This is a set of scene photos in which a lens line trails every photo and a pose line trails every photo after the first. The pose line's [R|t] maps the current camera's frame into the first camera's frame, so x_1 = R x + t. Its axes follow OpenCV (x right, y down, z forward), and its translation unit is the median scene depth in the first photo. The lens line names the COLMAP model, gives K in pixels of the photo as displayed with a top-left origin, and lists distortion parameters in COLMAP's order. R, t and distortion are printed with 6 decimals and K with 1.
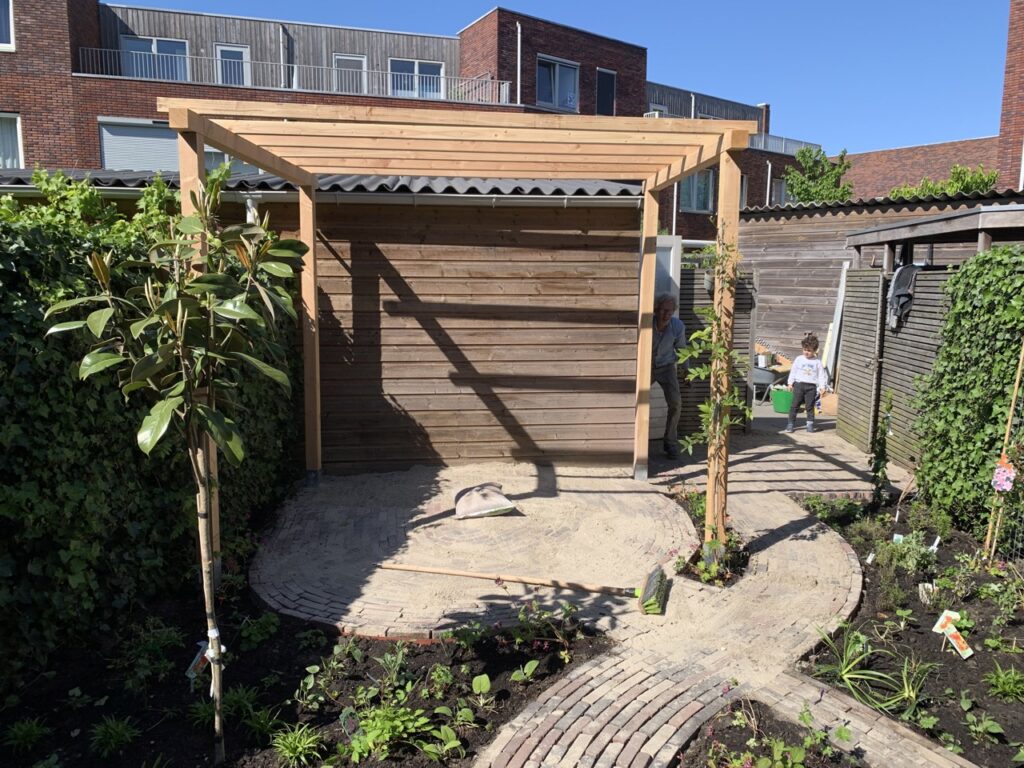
lens RADIAL K [[781.5, 0, 520.3], [0, 781.5, 376.5], [0, 0, 1]] dist [0.020862, -0.021305]
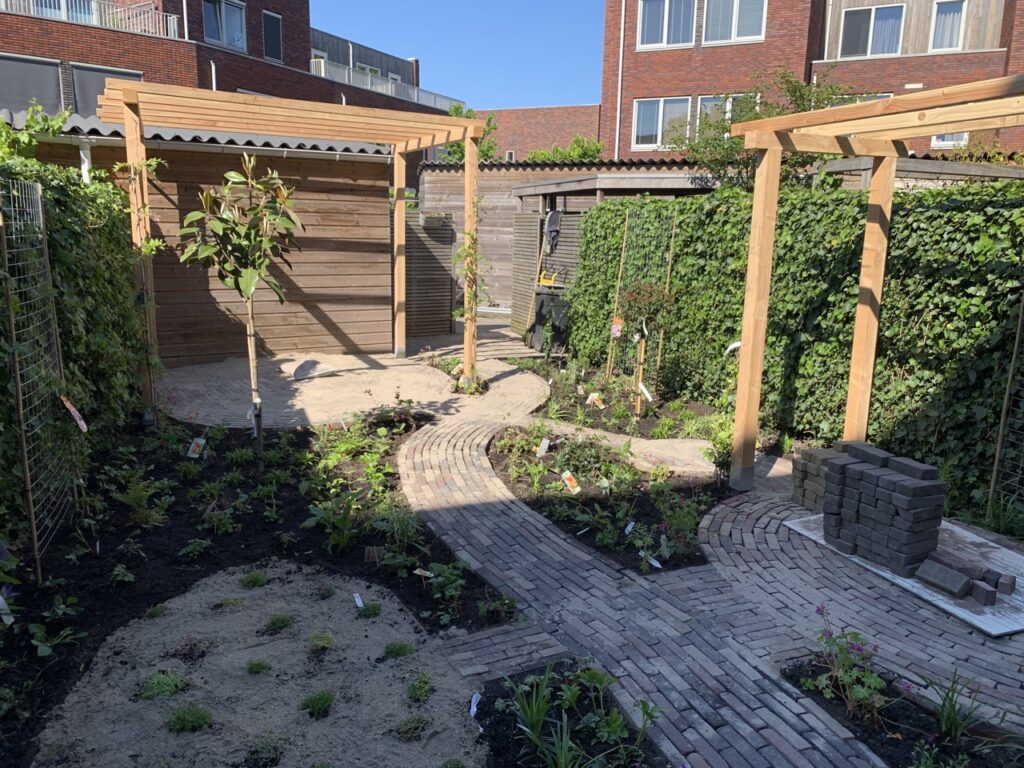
lens RADIAL K [[781.5, 0, 518.6], [0, 781.5, 385.6], [0, 0, 1]] dist [0.020862, -0.021305]
pose [[0.904395, -0.072524, 0.420488, -0.259520], [0.038084, 0.995237, 0.089741, 0.063497], [-0.424993, -0.065147, 0.902849, -0.397851]]
